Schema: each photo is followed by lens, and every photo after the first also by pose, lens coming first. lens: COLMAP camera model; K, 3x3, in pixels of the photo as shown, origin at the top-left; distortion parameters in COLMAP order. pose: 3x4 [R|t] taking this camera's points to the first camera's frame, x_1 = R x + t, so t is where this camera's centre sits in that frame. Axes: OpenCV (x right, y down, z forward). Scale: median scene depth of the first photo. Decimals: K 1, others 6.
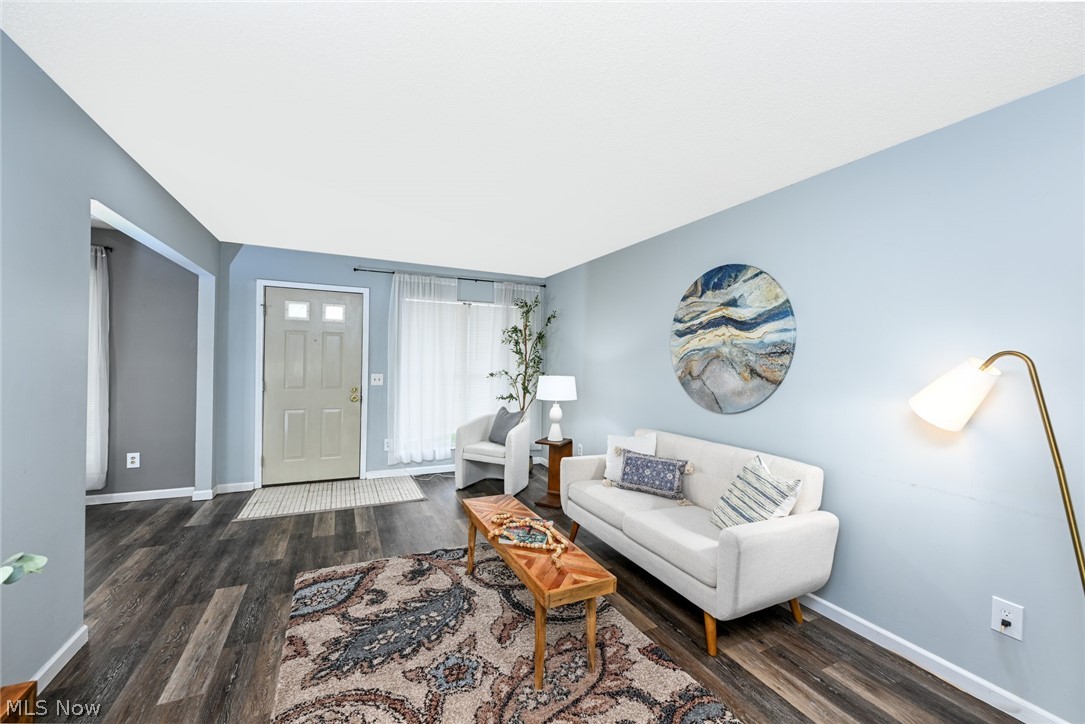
lens RADIAL K [[435.0, 0, 544.1], [0, 435.0, 362.1], [0, 0, 1]] dist [0.000151, 0.000272]
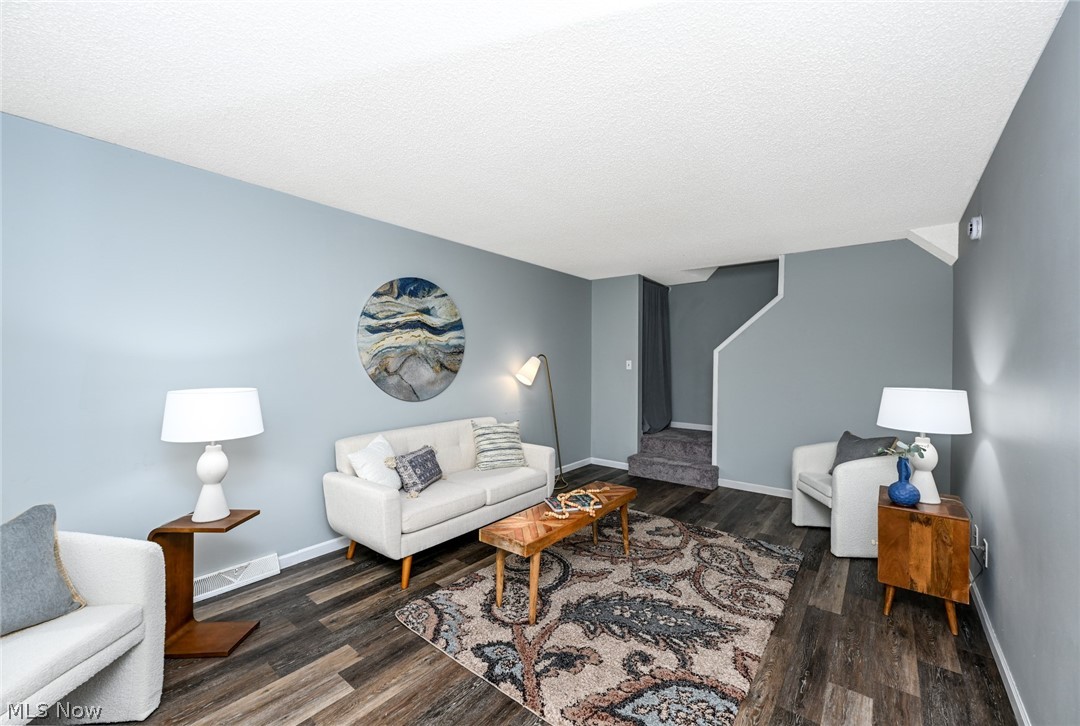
lens RADIAL K [[433.0, 0, 541.3], [0, 433.0, 362.7], [0, 0, 1]] dist [0.000151, 0.000272]
pose [[-0.440196, -0.028078, 0.897463, -0.845747], [-0.012249, 0.999606, 0.025265, -0.024062], [-0.897818, 0.000129, -0.440366, 1.267531]]
